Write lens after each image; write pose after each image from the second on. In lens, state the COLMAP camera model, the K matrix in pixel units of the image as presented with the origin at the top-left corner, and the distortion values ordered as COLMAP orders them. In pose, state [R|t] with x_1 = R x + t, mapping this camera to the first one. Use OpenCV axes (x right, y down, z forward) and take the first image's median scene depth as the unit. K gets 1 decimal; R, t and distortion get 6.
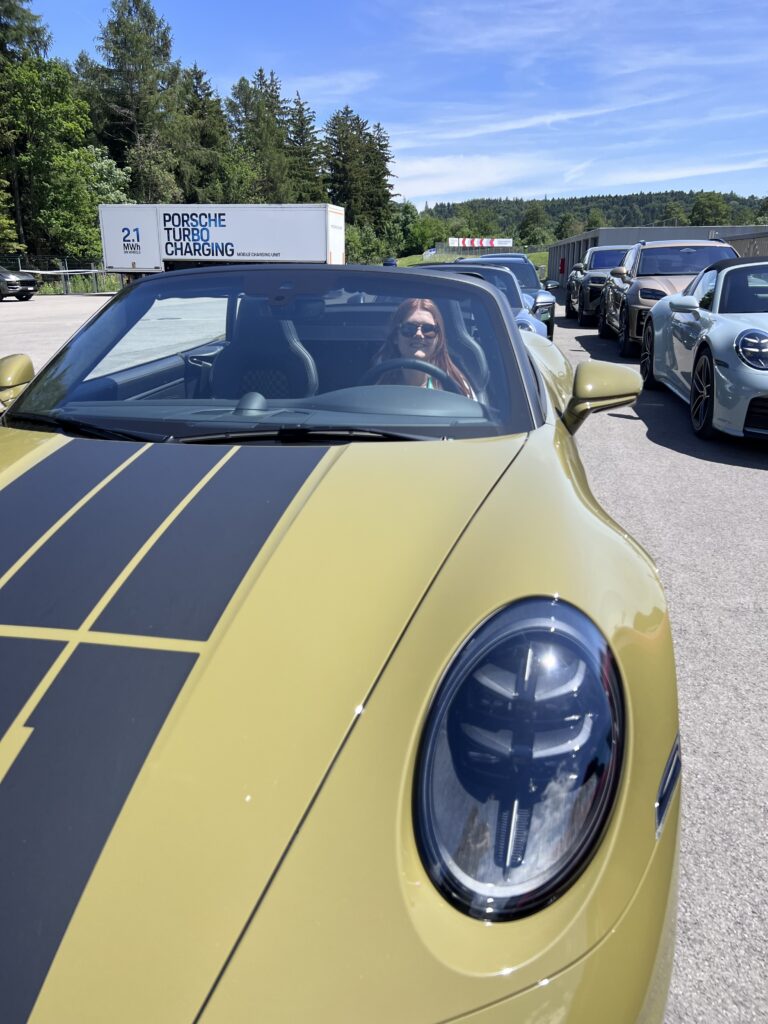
lens RADIAL K [[771.2, 0, 384.0], [0, 771.2, 512.0], [0, 0, 1]] dist [0.025456, -0.005109]
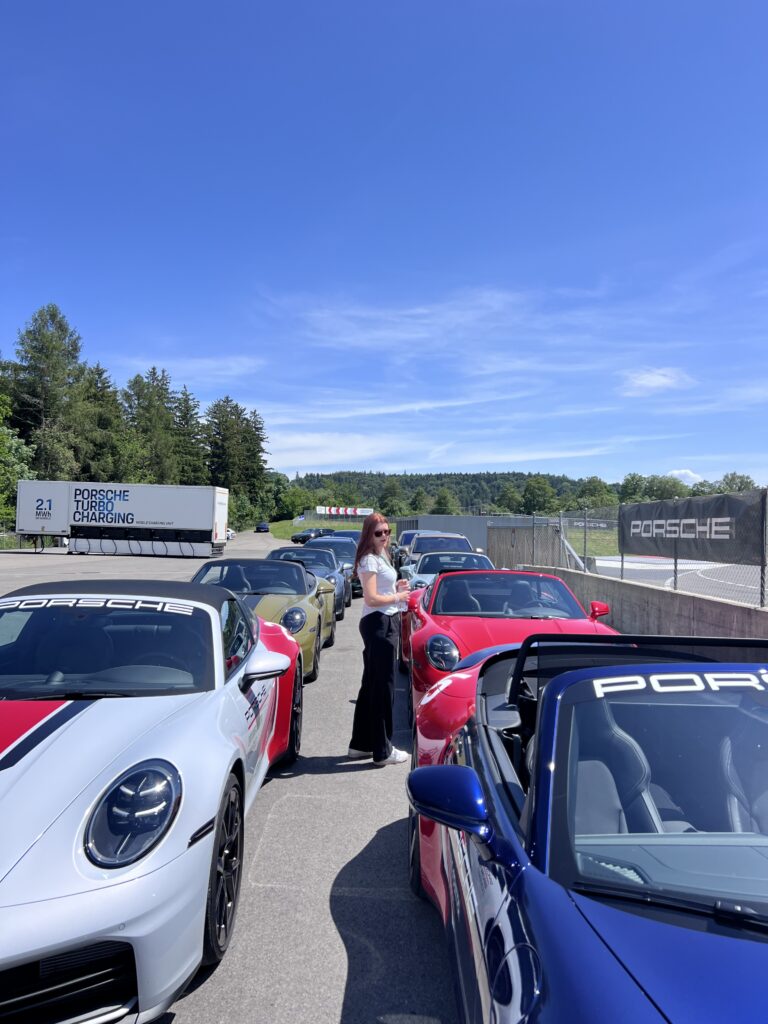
lens RADIAL K [[771.2, 0, 384.0], [0, 771.2, 512.0], [0, 0, 1]] dist [0.025456, -0.005109]
pose [[0.986132, 0.028021, 0.163579, -0.003637], [0.026447, 0.946515, -0.321573, 0.028143], [-0.163841, 0.321440, 0.932648, -0.108891]]
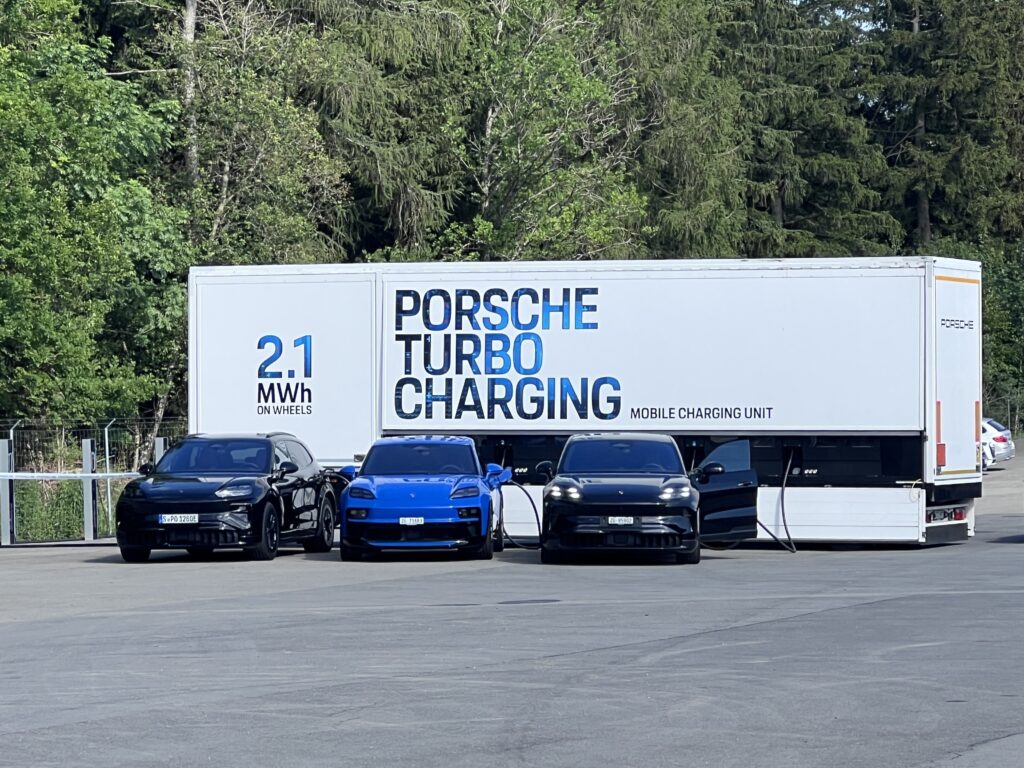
lens RADIAL K [[4214.3, 0, 512.0], [0, 4214.3, 384.0], [0, 0, 1]] dist [-0.825514, 0.058748]
pose [[0.989984, -0.011208, -0.140735, -0.002081], [-0.032434, 0.952125, -0.303983, 0.089729], [0.137404, 0.305503, 0.942225, -0.318056]]
